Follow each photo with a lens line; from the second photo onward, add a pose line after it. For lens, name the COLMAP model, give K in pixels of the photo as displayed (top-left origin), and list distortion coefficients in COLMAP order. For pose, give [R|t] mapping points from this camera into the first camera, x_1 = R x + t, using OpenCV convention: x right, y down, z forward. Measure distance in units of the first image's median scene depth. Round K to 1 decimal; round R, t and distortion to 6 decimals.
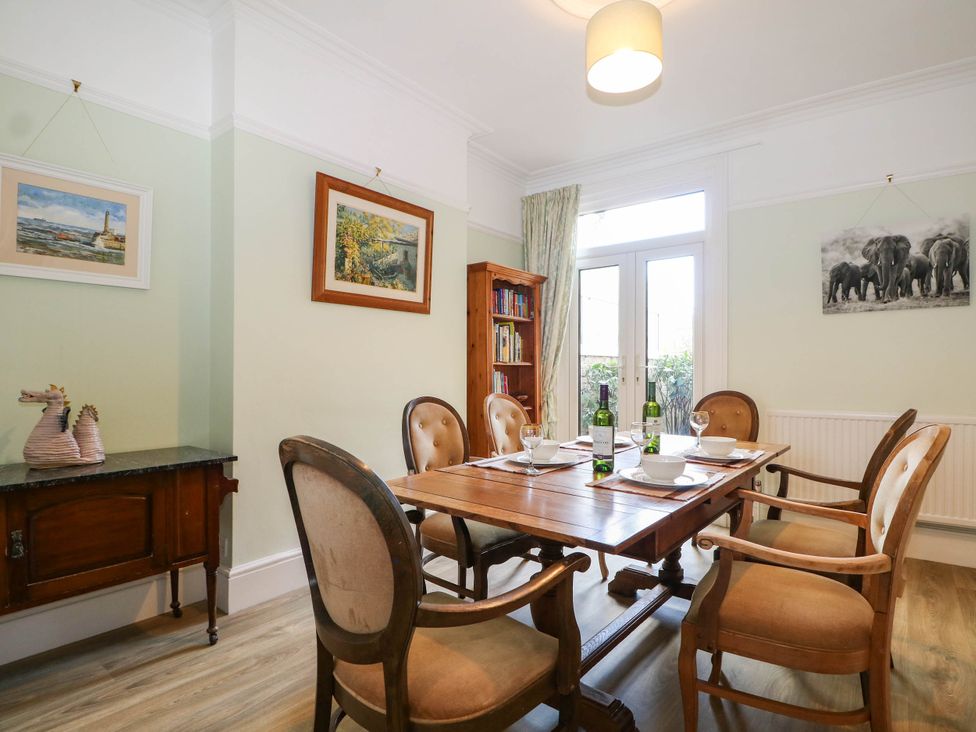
lens RADIAL K [[531.6, 0, 473.5], [0, 531.6, 369.8], [0, 0, 1]] dist [0.004990, -0.011498]
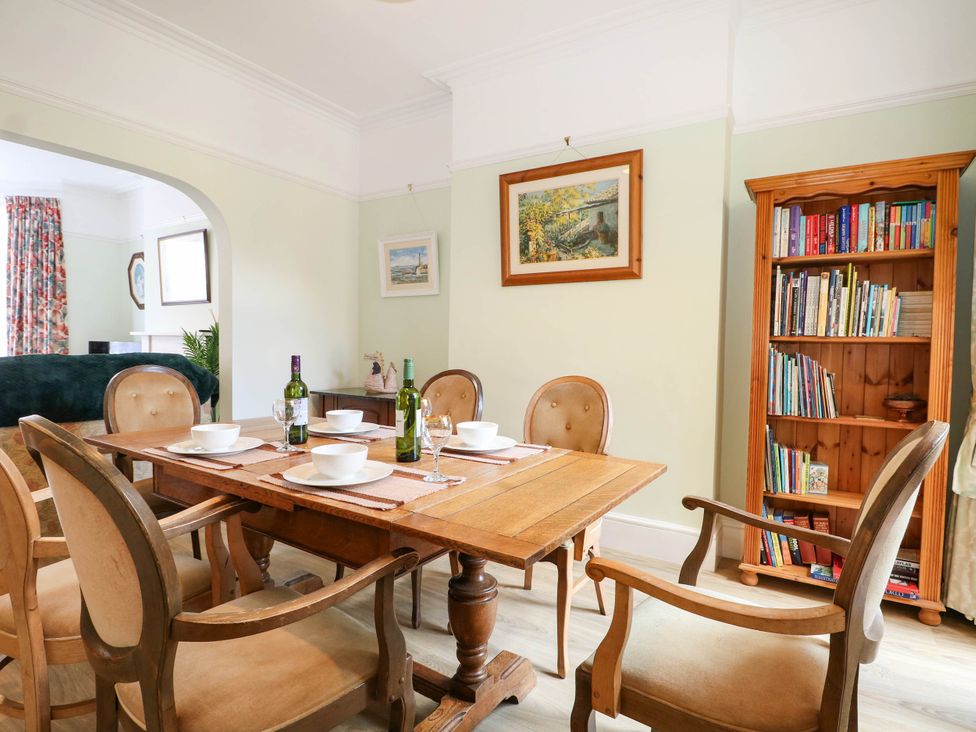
lens RADIAL K [[531.6, 0, 473.5], [0, 531.6, 369.8], [0, 0, 1]] dist [0.004990, -0.011498]
pose [[0.087757, 0.040182, -0.995331, 0.802235], [-0.023446, 0.998993, 0.038263, 0.010109], [0.995866, 0.019979, 0.088610, 0.771388]]
